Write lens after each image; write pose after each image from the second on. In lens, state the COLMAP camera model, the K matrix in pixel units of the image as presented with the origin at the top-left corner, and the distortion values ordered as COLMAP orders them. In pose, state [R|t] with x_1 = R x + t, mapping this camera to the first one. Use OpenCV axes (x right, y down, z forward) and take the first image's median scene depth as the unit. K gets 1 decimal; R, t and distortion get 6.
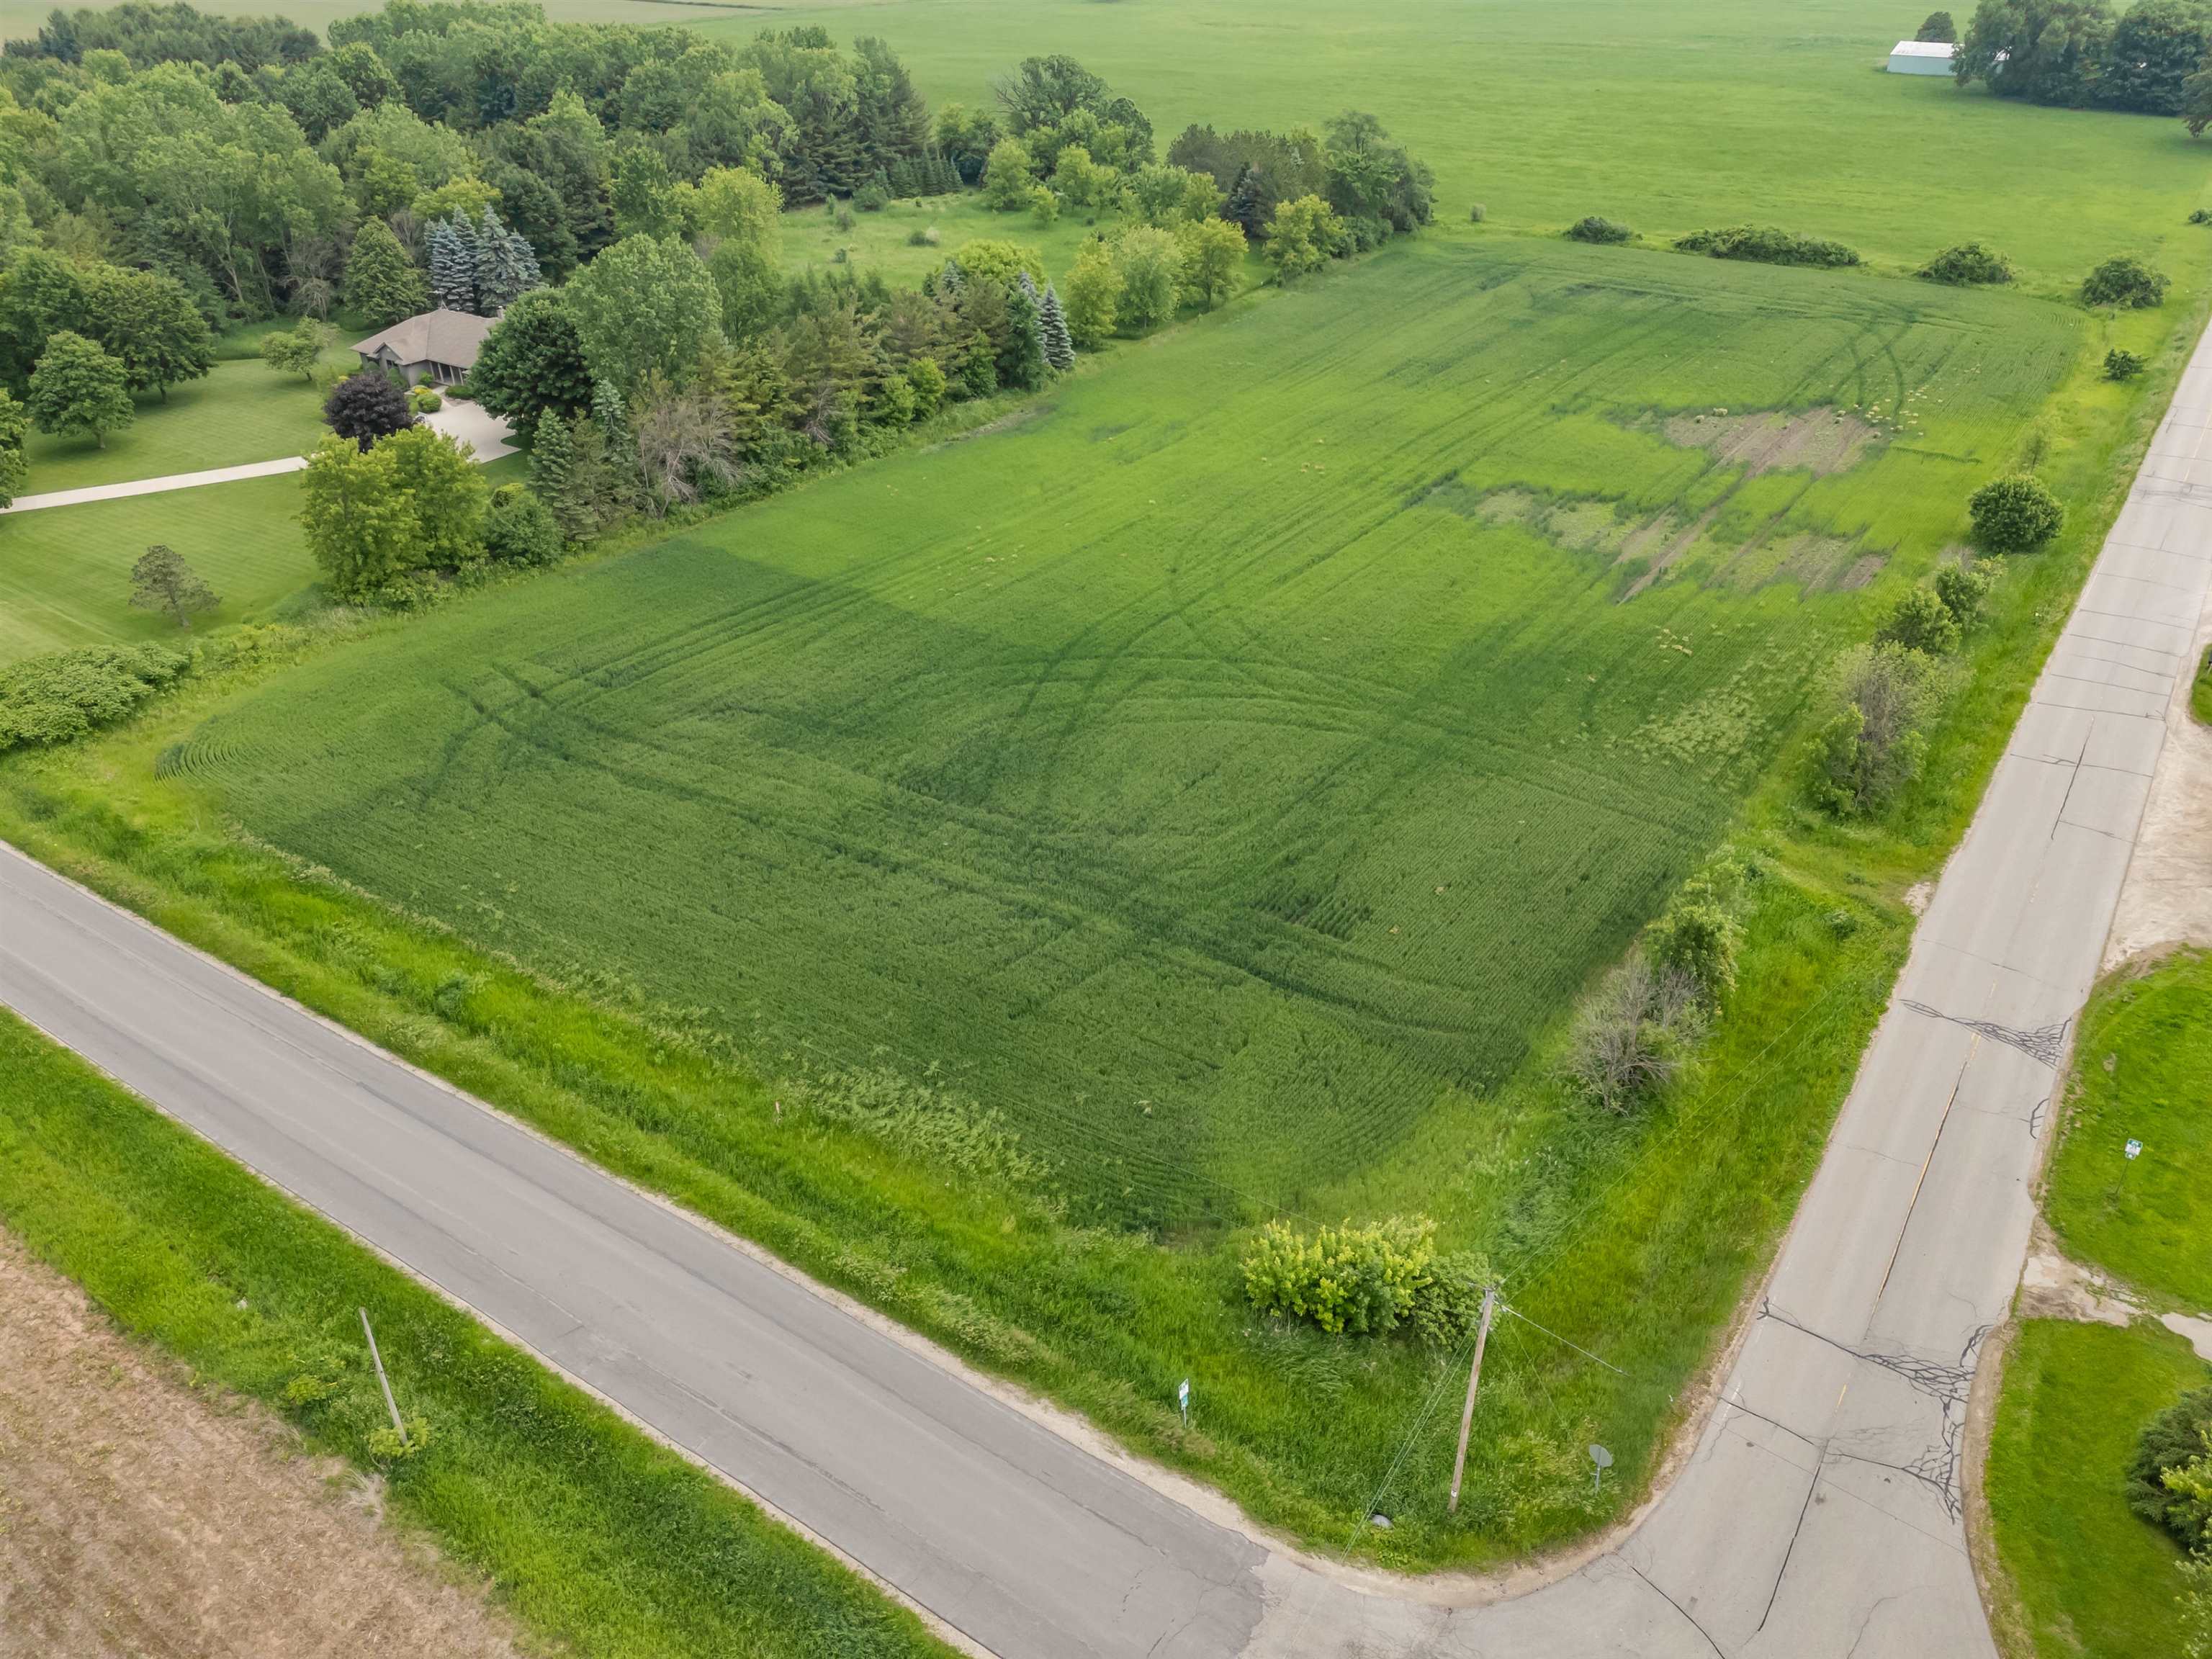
lens RADIAL K [[1624.8, 0, 1116.6], [0, 1624.8, 814.4], [0, 0, 1]] dist [0.072373, -0.063552]
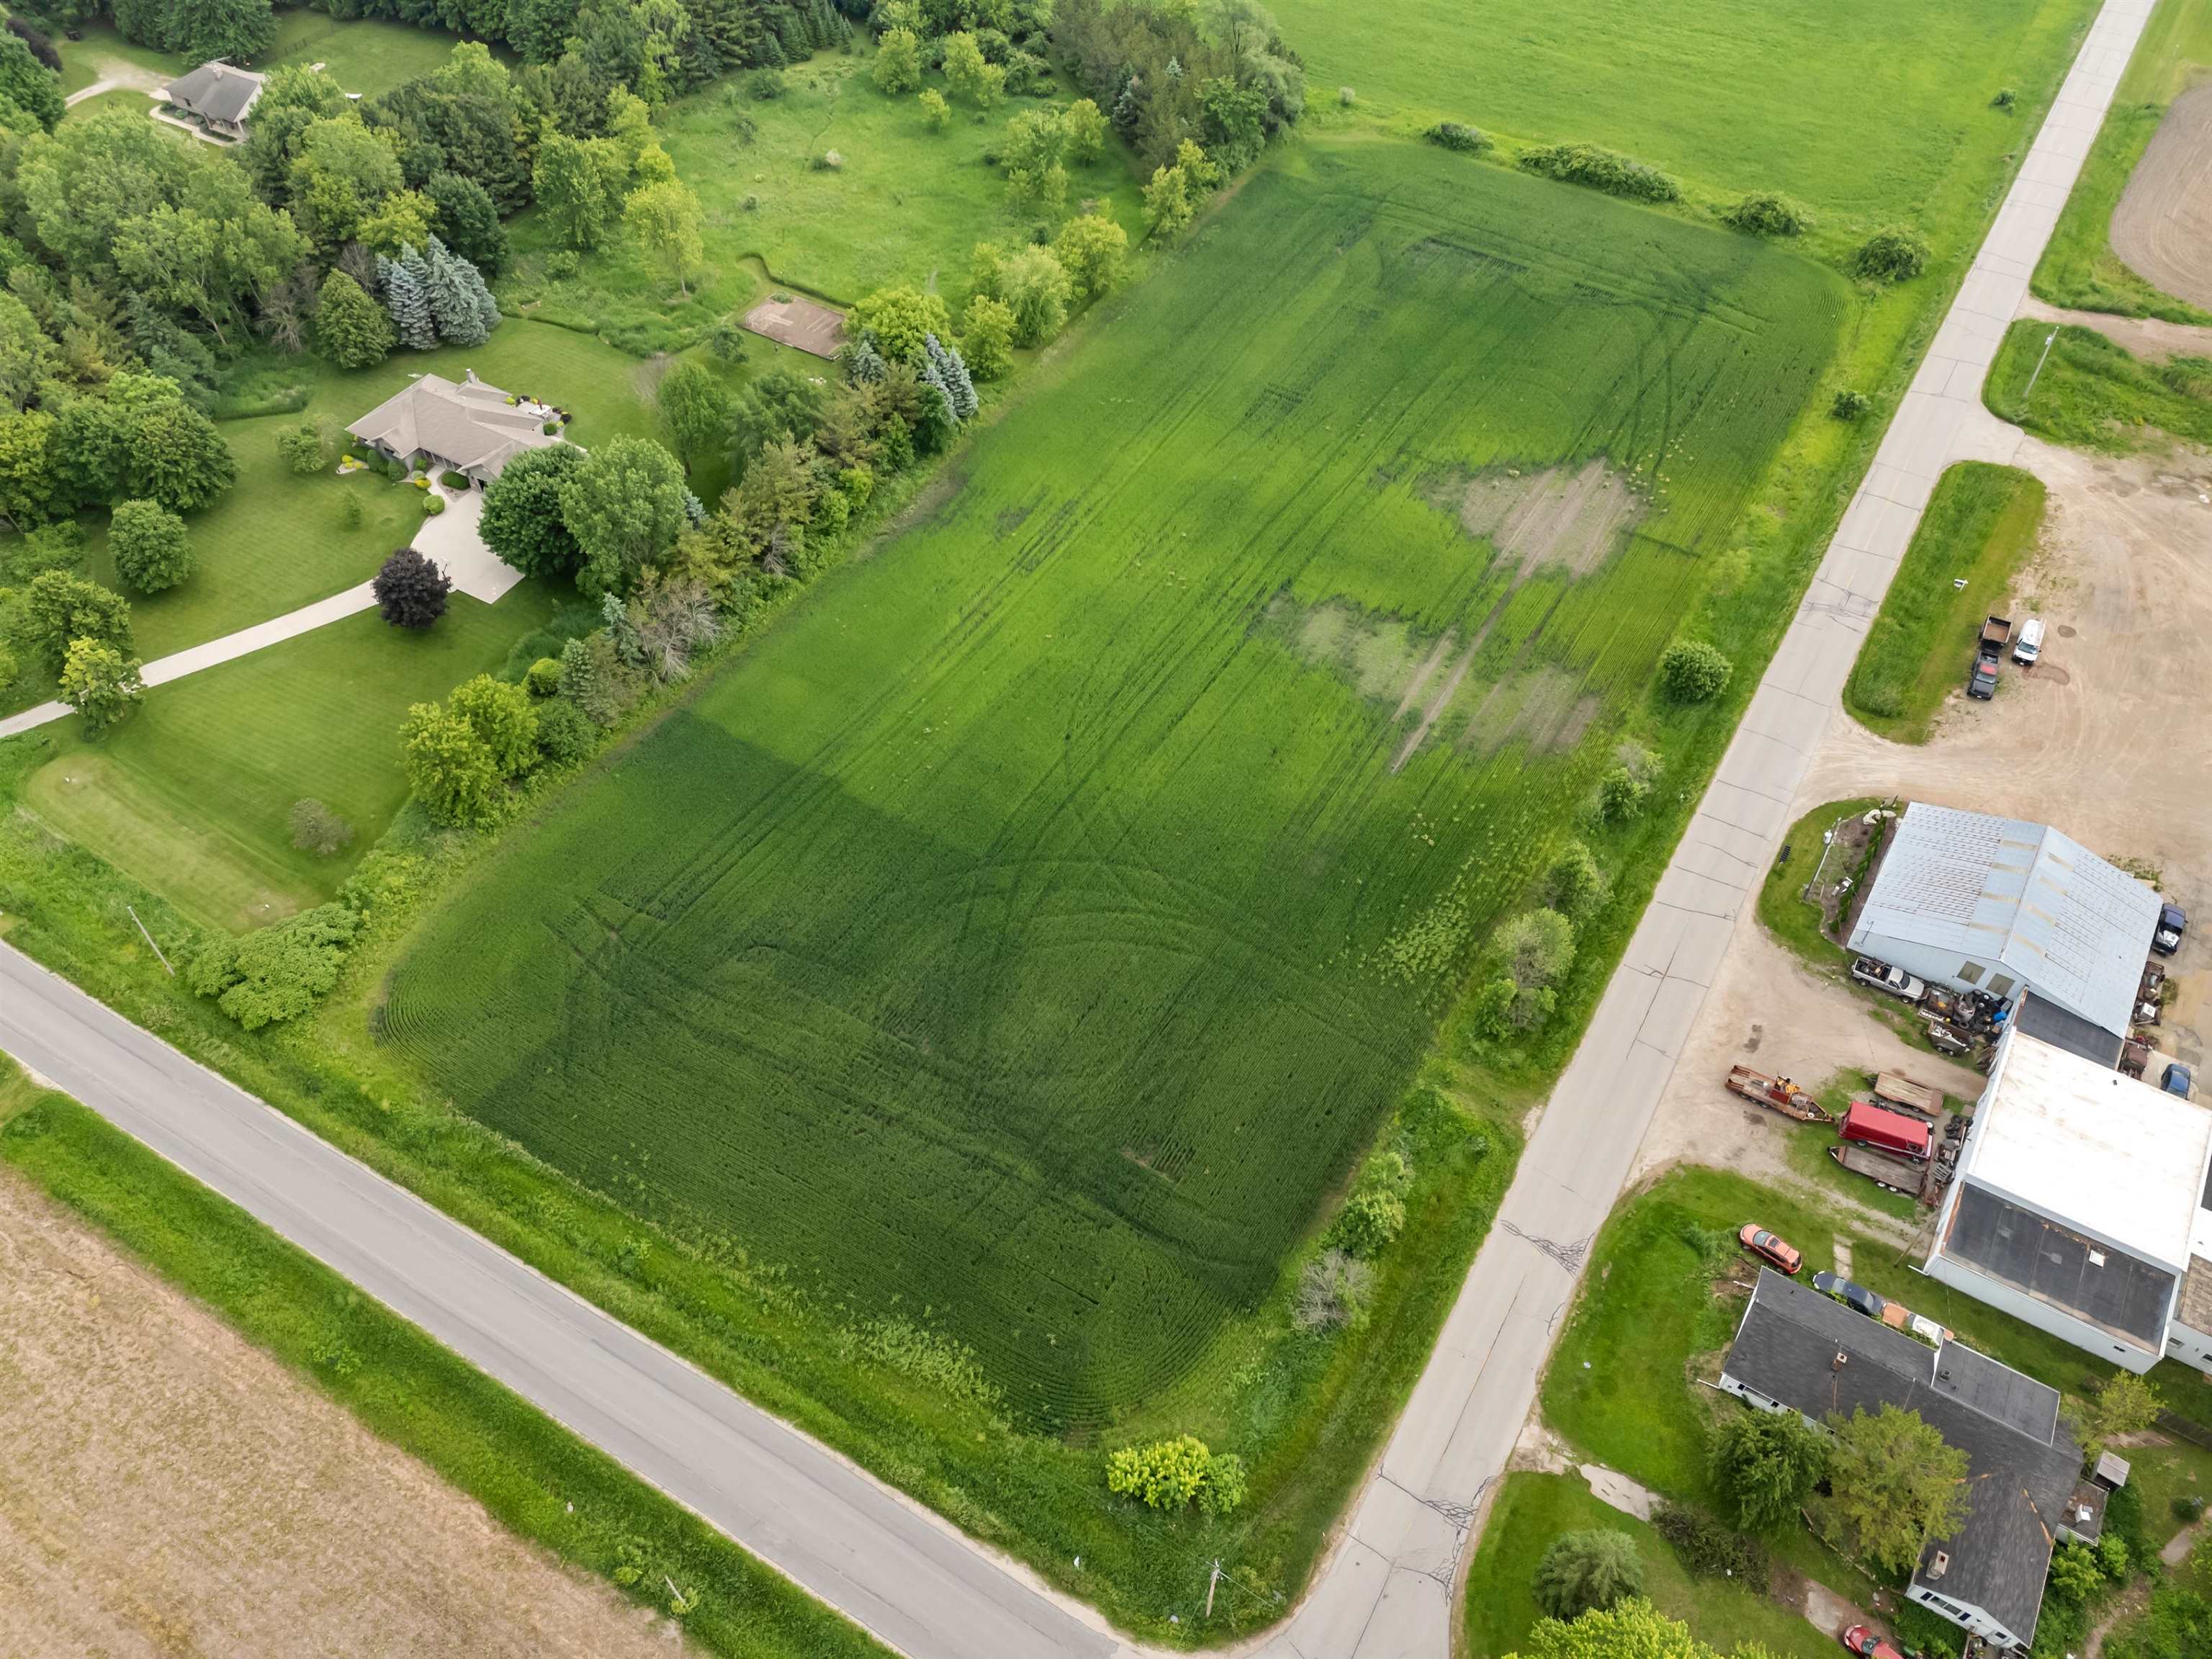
lens RADIAL K [[1624.8, 0, 1116.6], [0, 1624.8, 814.4], [0, 0, 1]] dist [0.072373, -0.063552]
pose [[0.998411, -0.043512, 0.035804, 0.036150], [0.030133, 0.949190, 0.313258, -0.711335], [-0.047615, -0.311682, 0.948993, -0.385175]]
